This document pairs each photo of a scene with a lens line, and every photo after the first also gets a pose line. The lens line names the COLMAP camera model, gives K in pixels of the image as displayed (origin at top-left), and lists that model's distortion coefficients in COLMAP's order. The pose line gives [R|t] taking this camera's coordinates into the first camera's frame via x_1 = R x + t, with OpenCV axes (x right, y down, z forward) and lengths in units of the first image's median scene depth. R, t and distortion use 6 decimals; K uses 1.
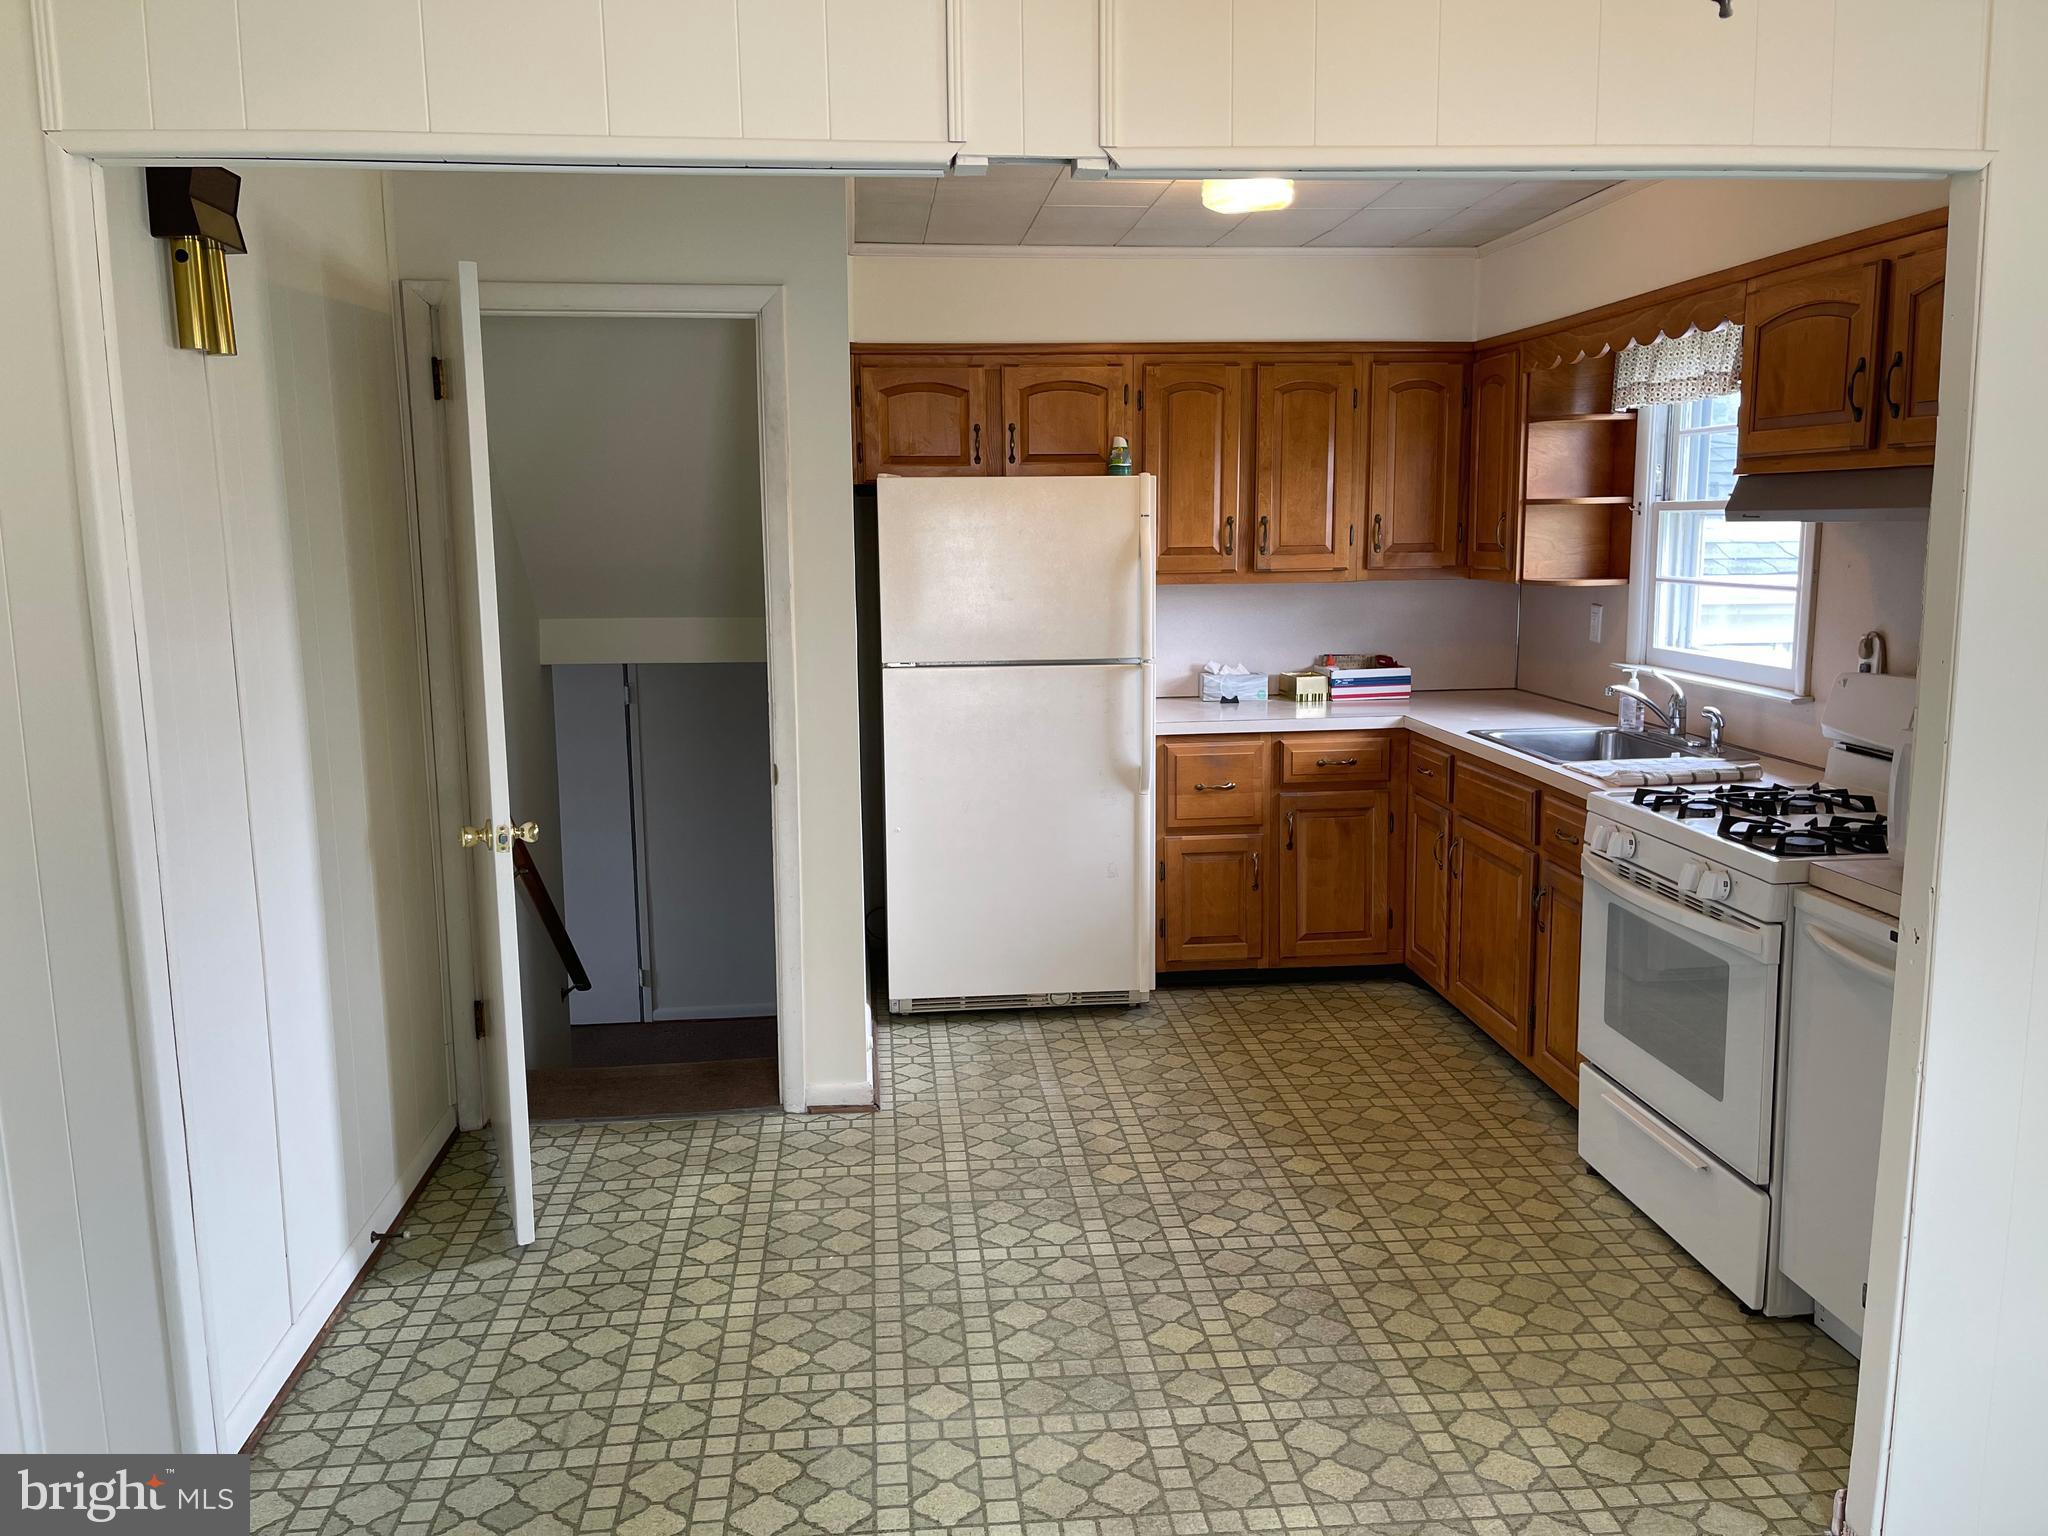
lens RADIAL K [[1553.2, 0, 1024.5], [0, 1553.2, 763.2], [0, 0, 1]] dist [0.074693, -0.094522]
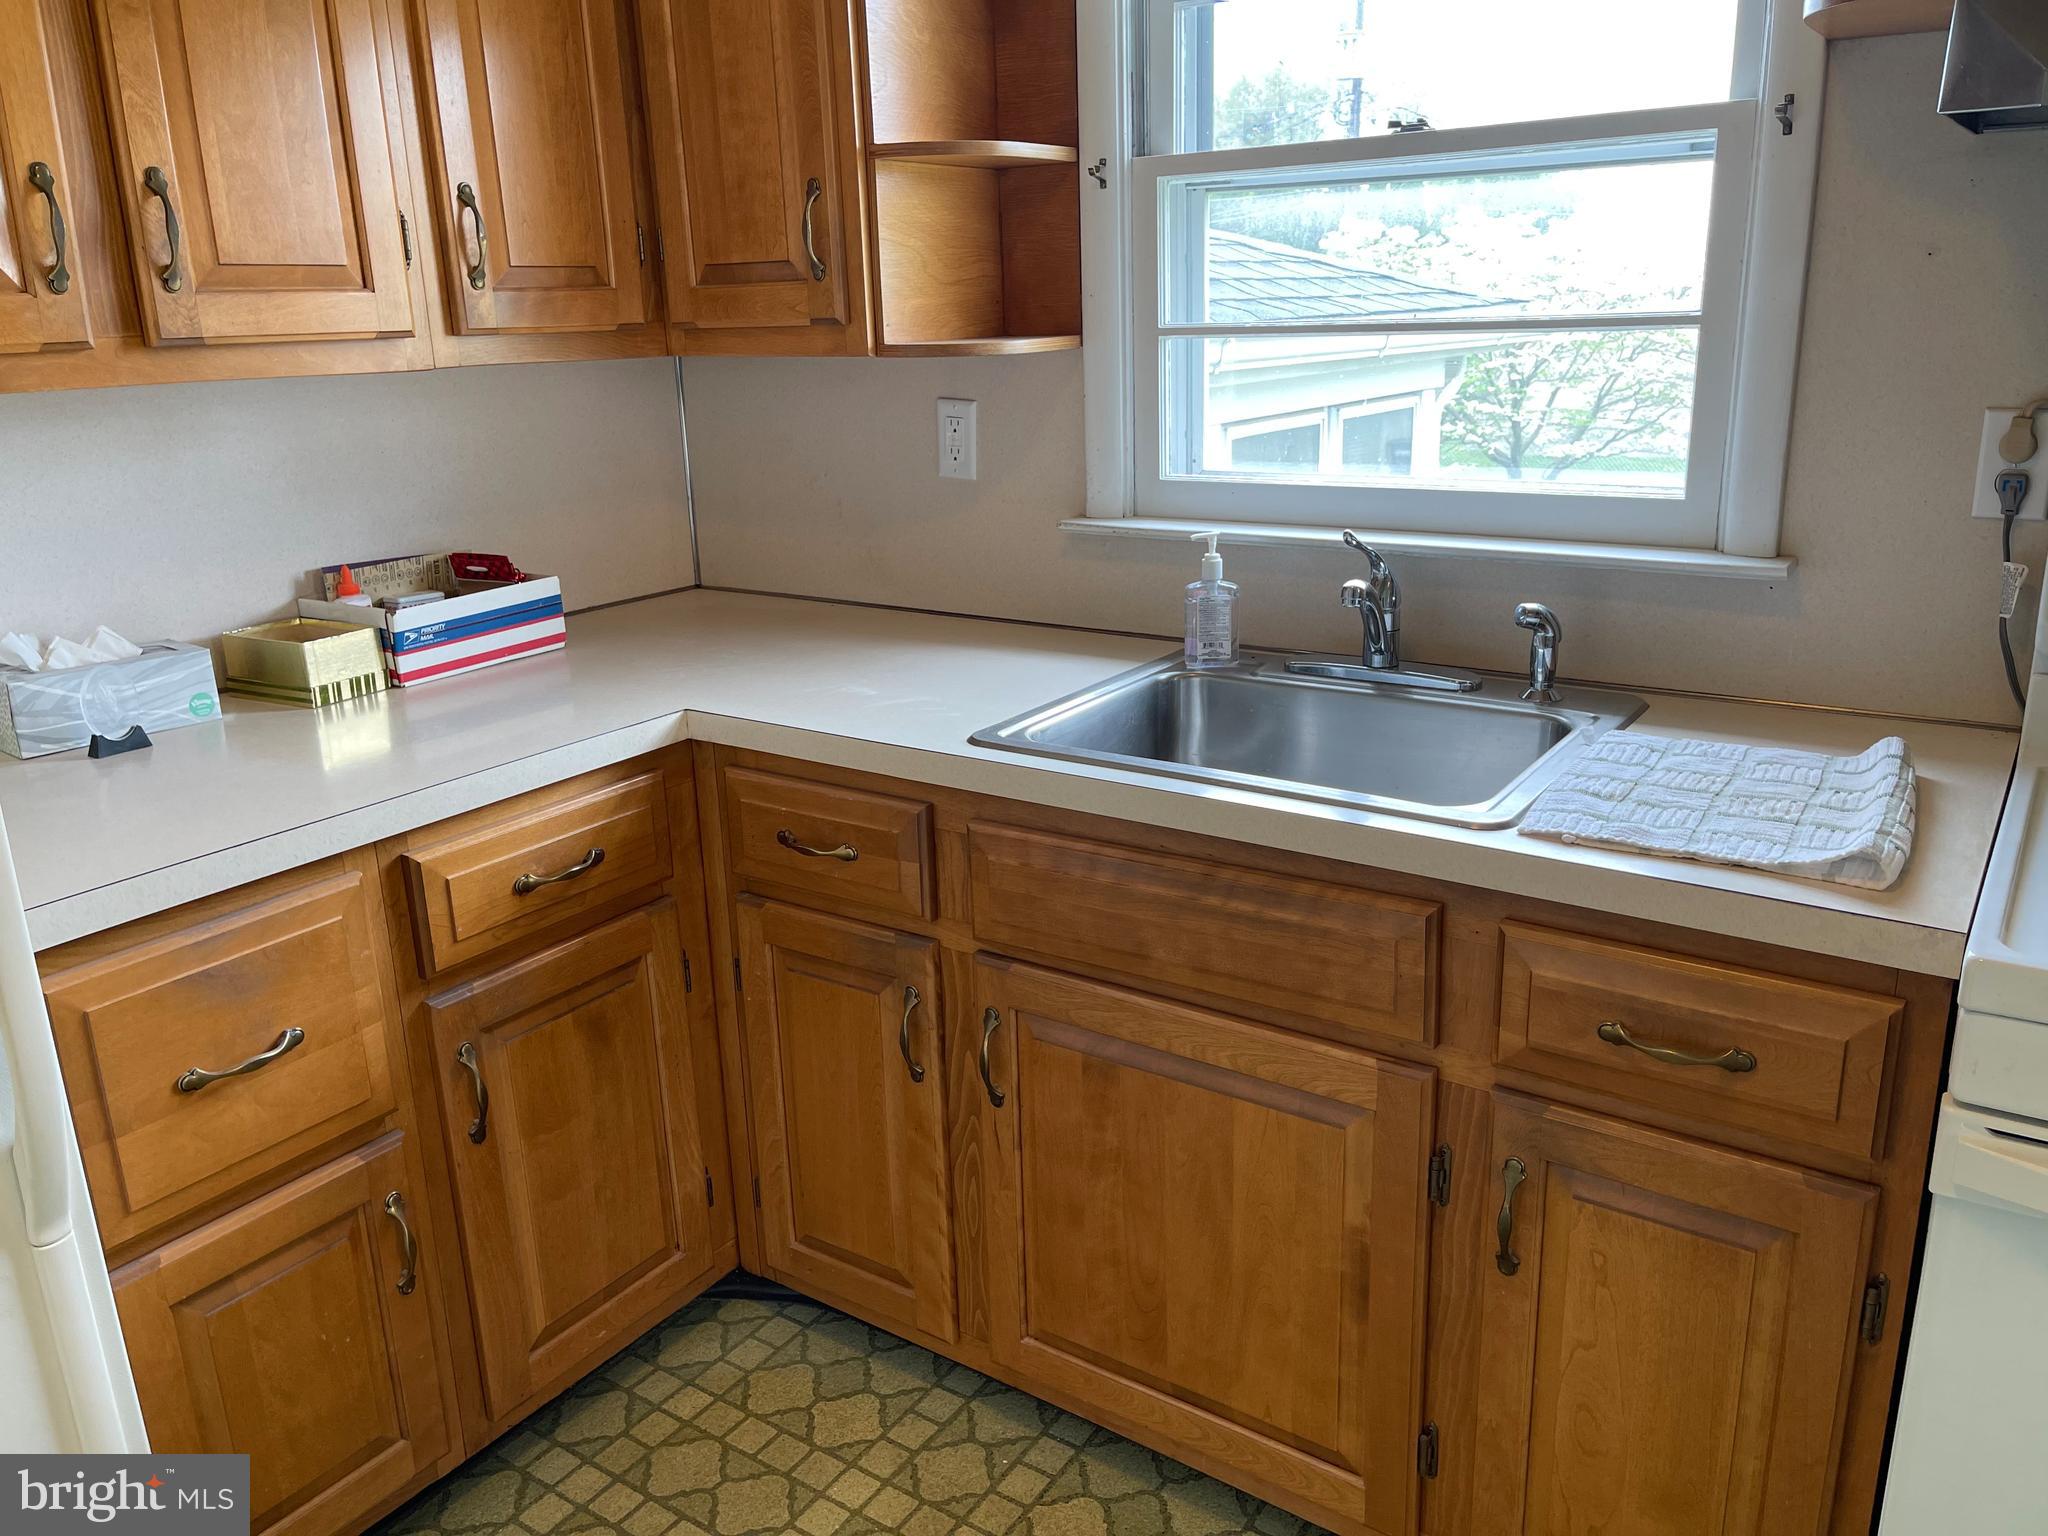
lens RADIAL K [[1553.2, 0, 1029.7], [0, 1553.2, 754.8], [0, 0, 1]] dist [0.074693, -0.094522]
pose [[0.647756, -0.219925, 0.729415, 0.010665], [0.141277, 0.975497, 0.168660, -0.072534], [-0.748634, -0.006201, 0.662954, 0.668881]]
